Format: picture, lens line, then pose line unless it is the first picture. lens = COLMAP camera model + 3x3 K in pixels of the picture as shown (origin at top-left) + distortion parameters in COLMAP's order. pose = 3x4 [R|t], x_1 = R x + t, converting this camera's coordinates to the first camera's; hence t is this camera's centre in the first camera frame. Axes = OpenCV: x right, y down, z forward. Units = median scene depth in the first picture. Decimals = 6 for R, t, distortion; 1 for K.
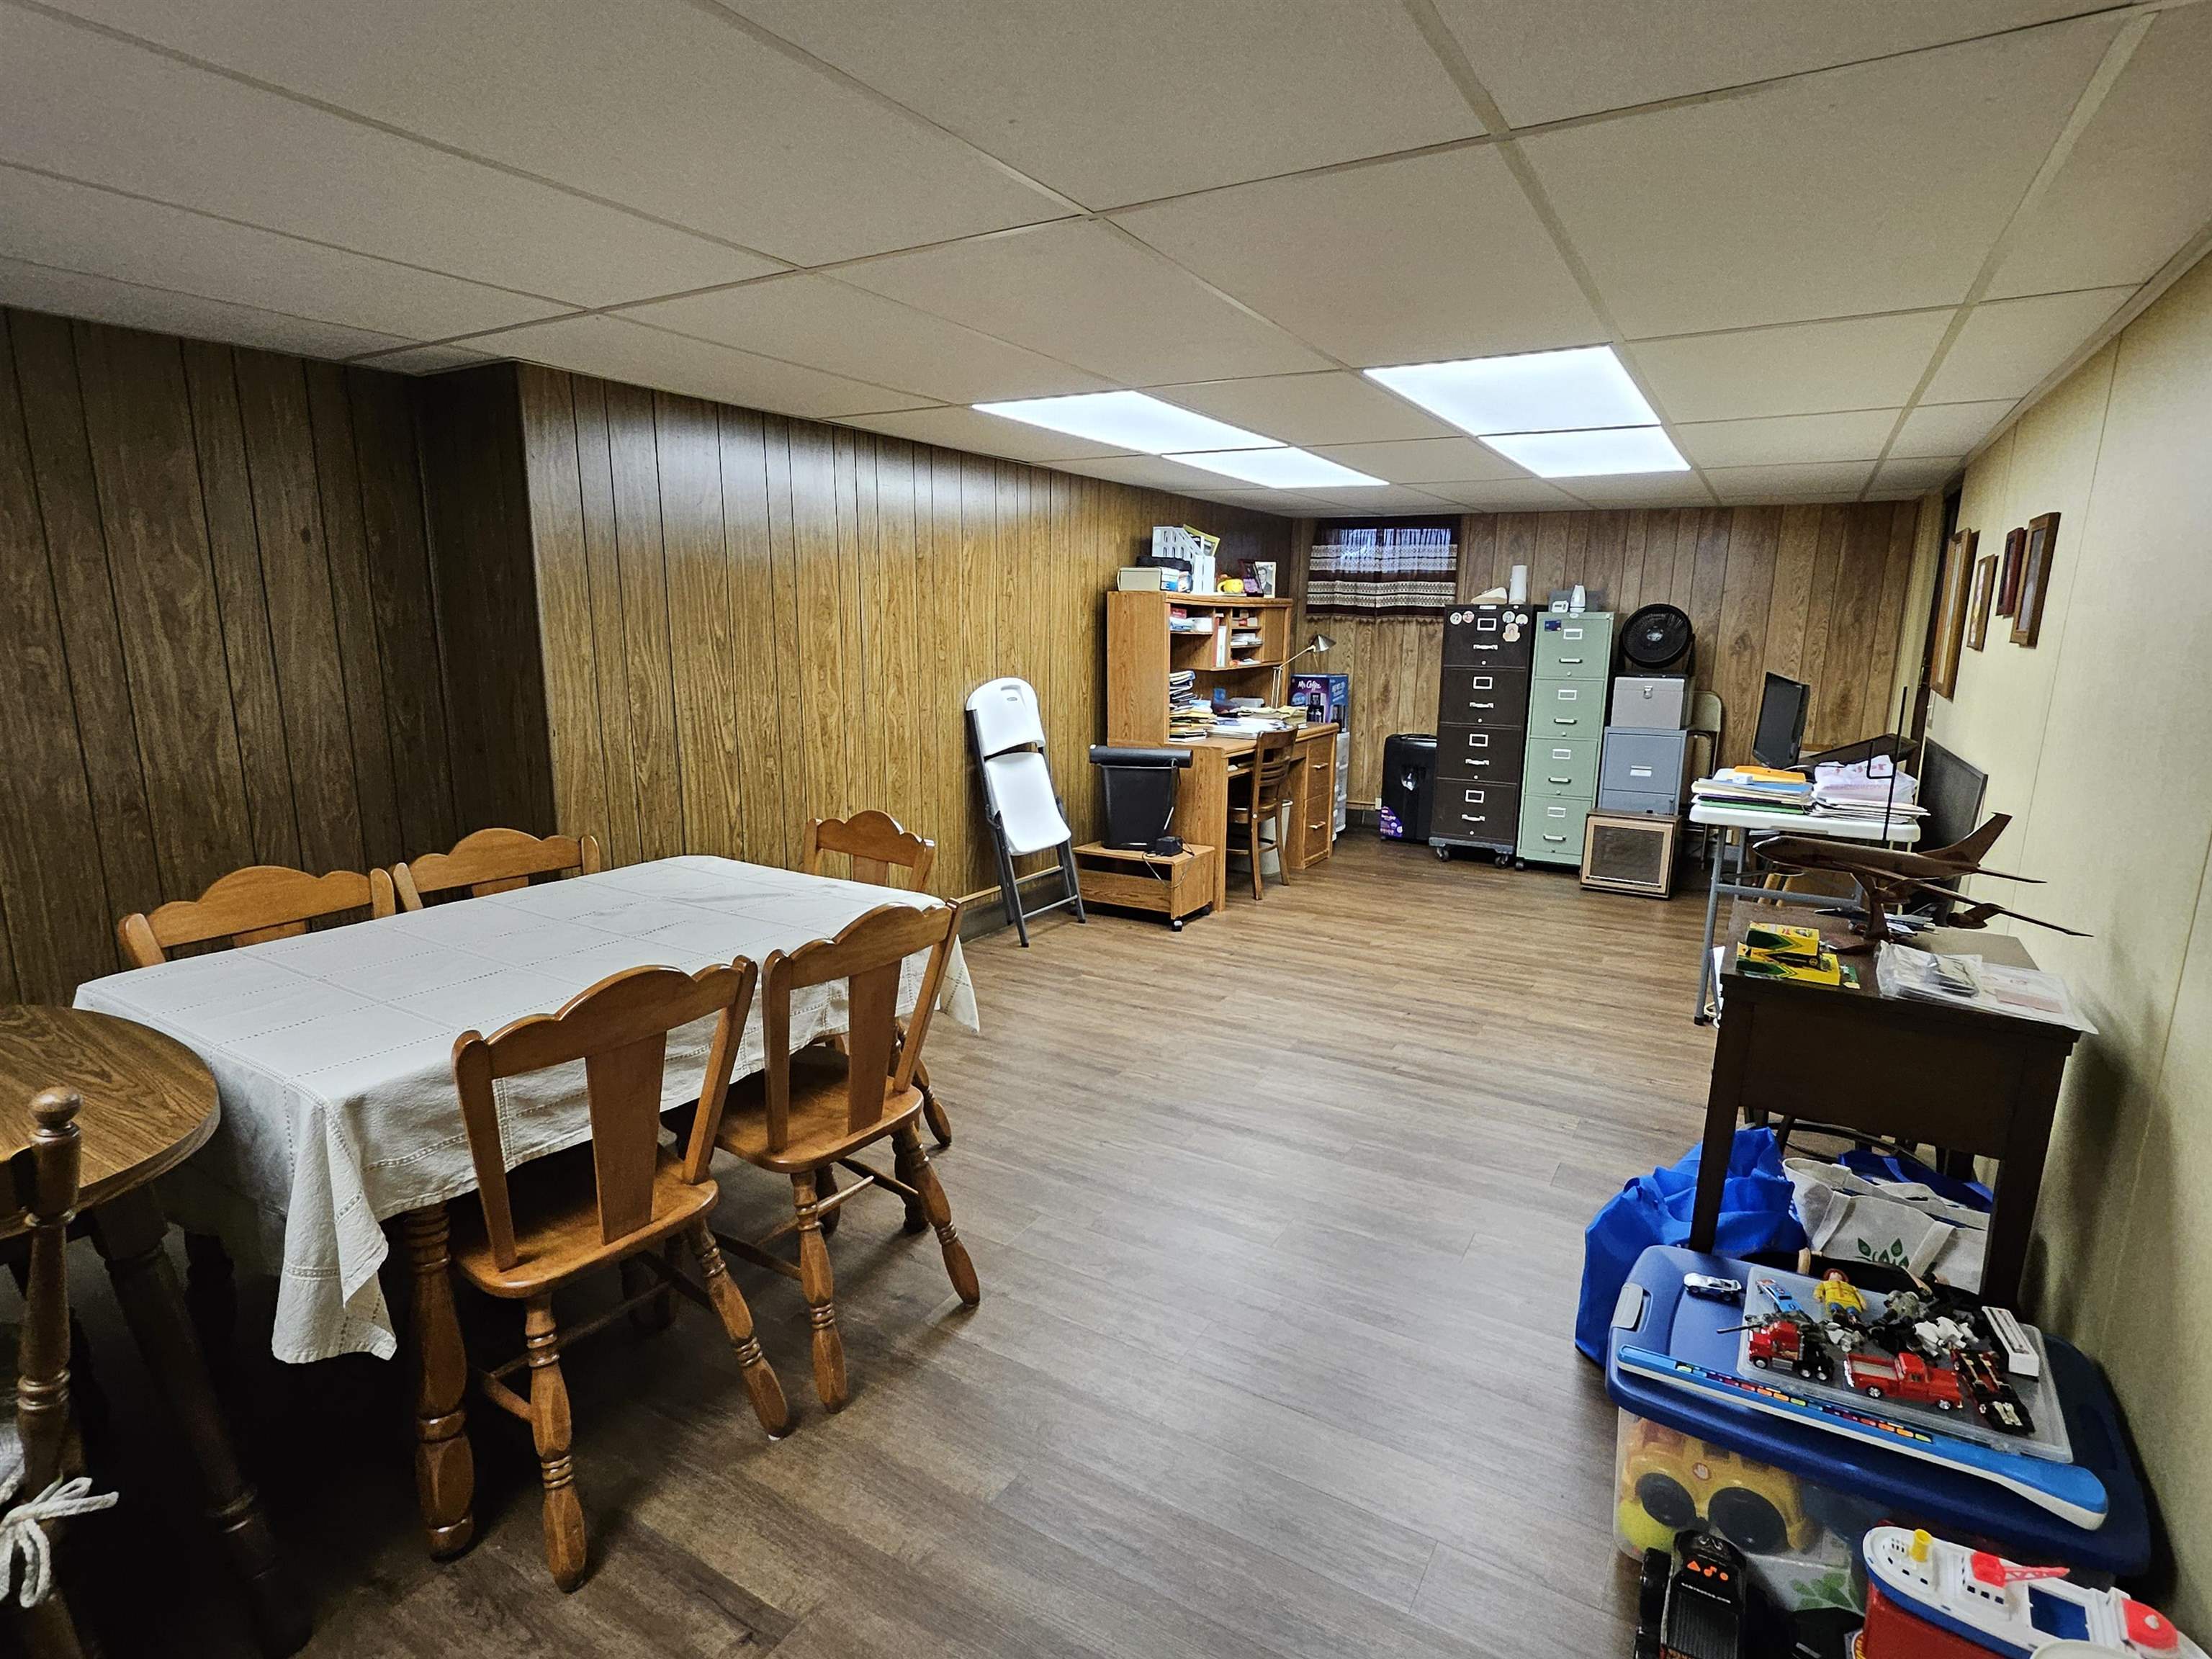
lens RADIAL K [[1156.6, 0, 1105.3], [0, 1156.6, 843.8], [0, 0, 1]] dist [-0.005504, 0.006757]
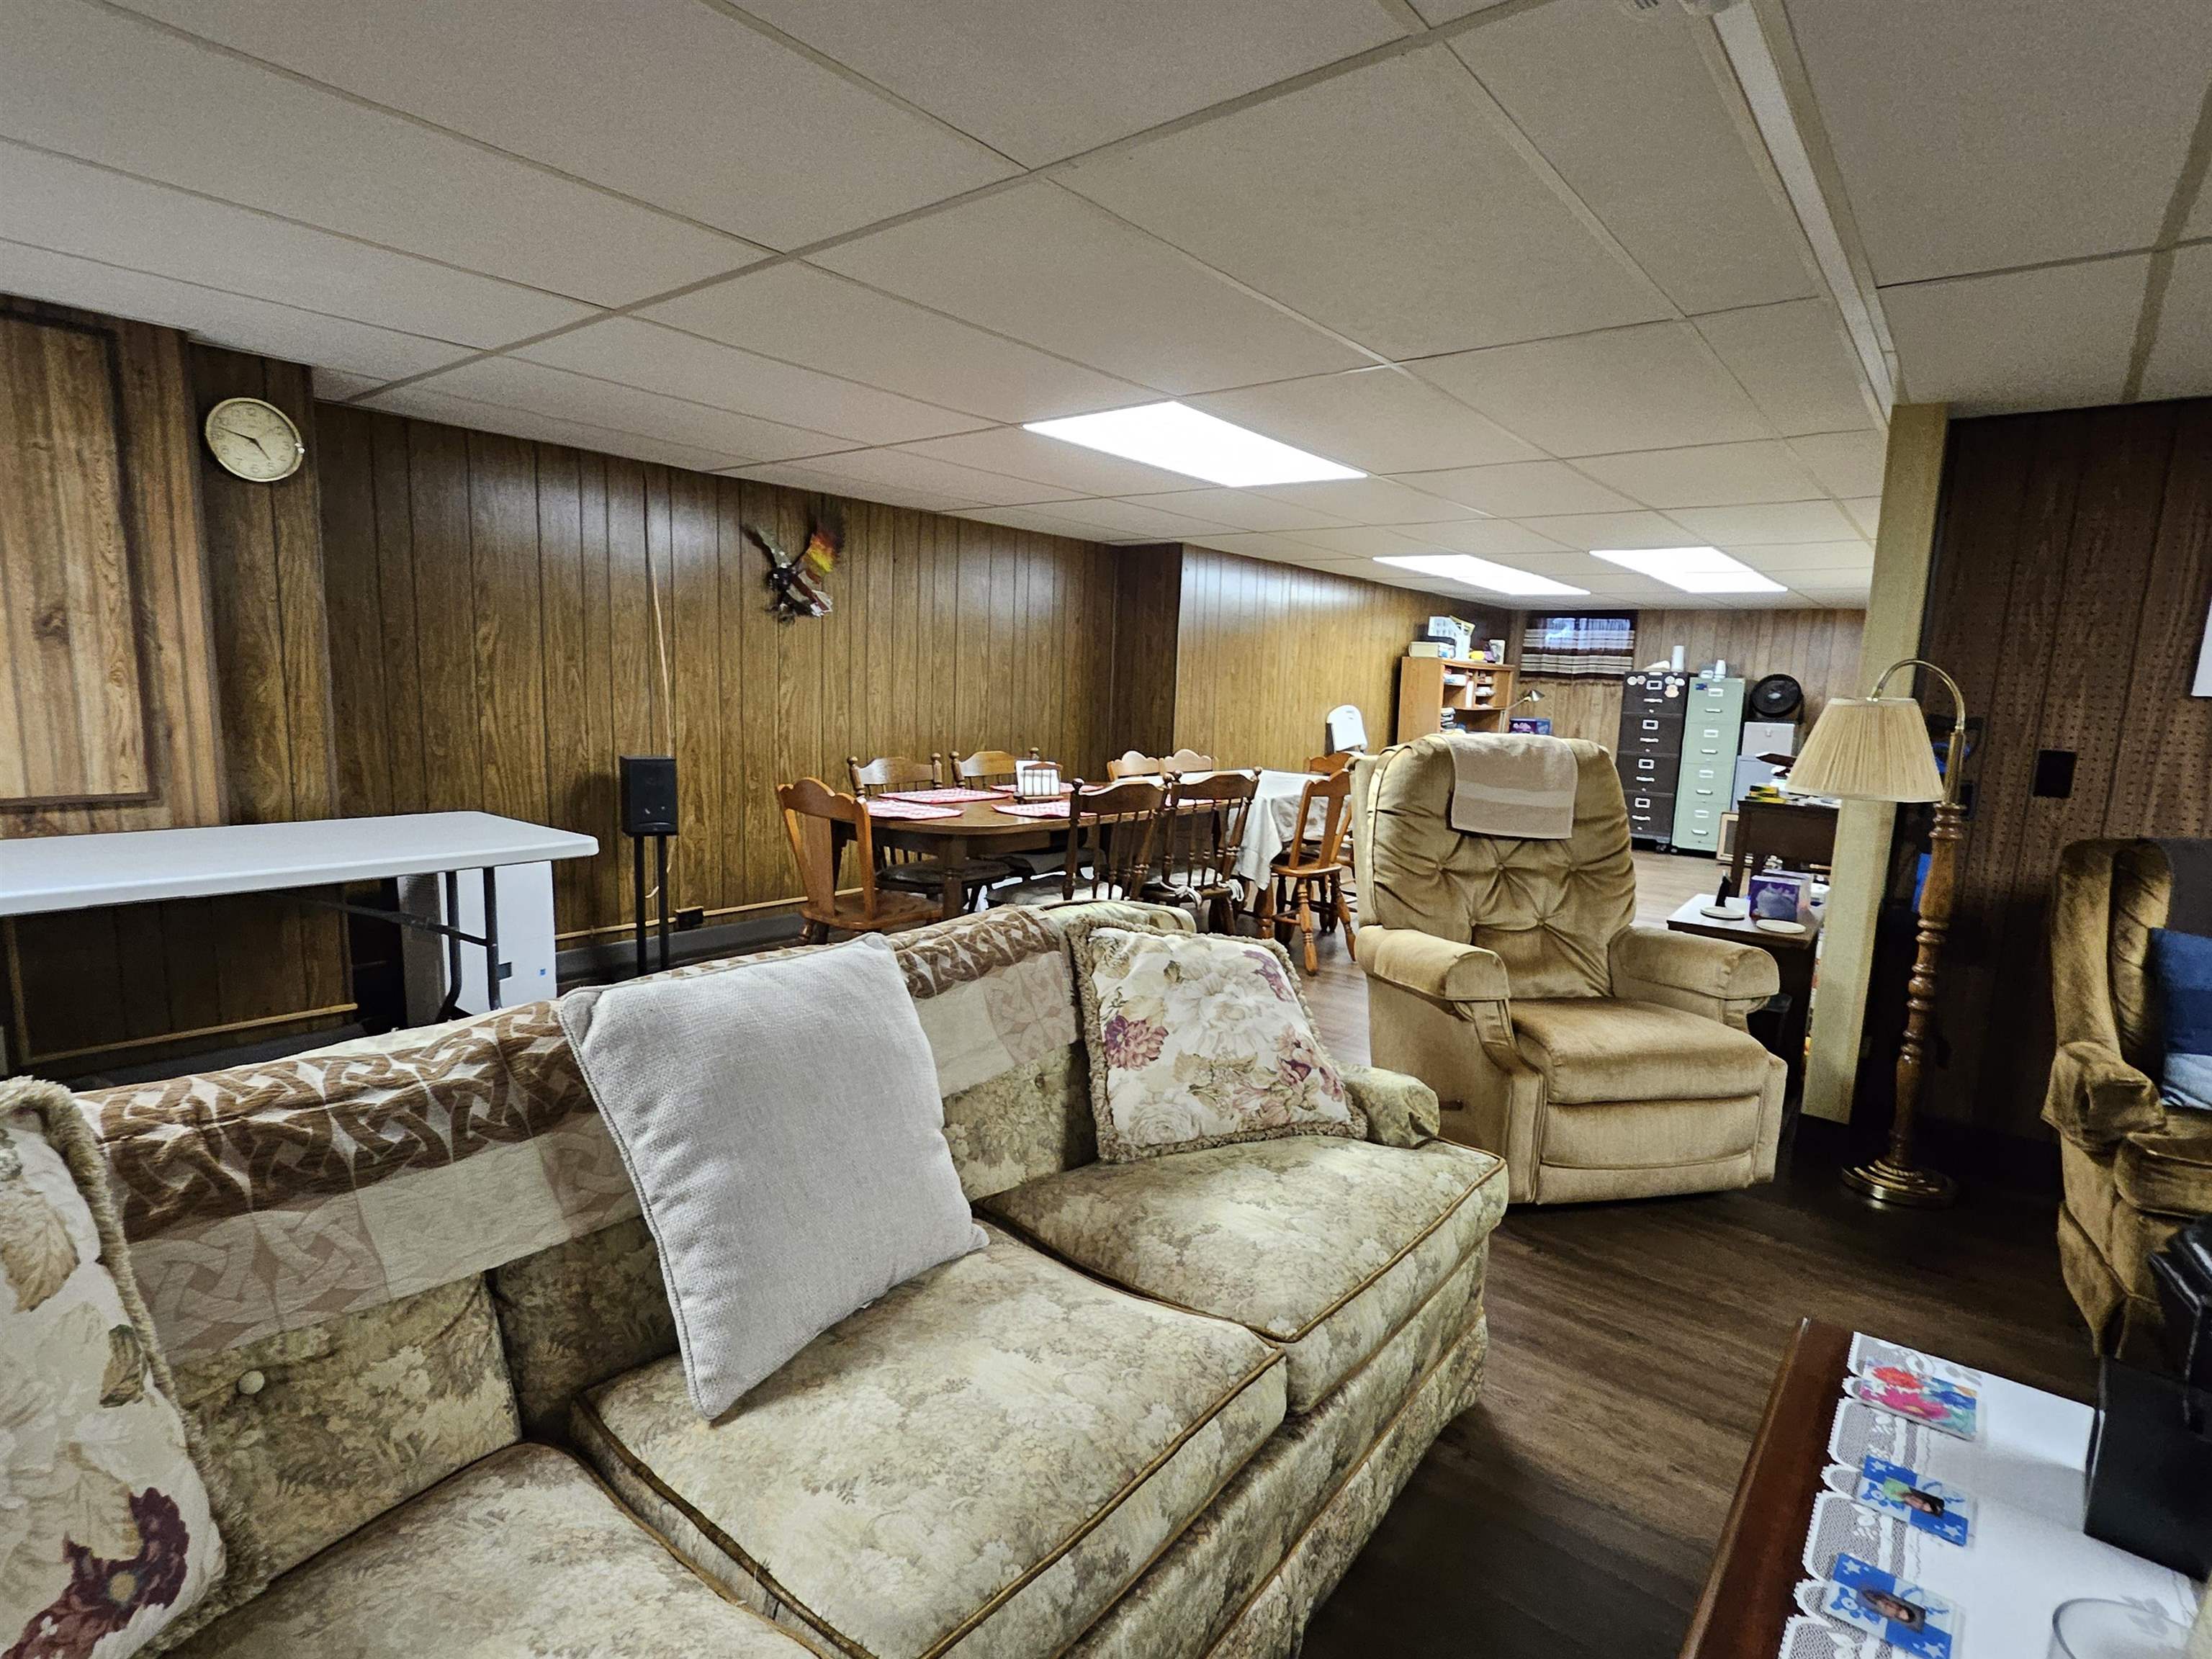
lens RADIAL K [[1156.6, 0, 1105.3], [0, 1156.6, 843.8], [0, 0, 1]] dist [-0.005504, 0.006757]
pose [[0.990611, 0.041719, -0.130193, -0.160992], [-0.049645, 0.997067, -0.058239, 0.131563], [0.127382, 0.064156, 0.989777, -0.528636]]
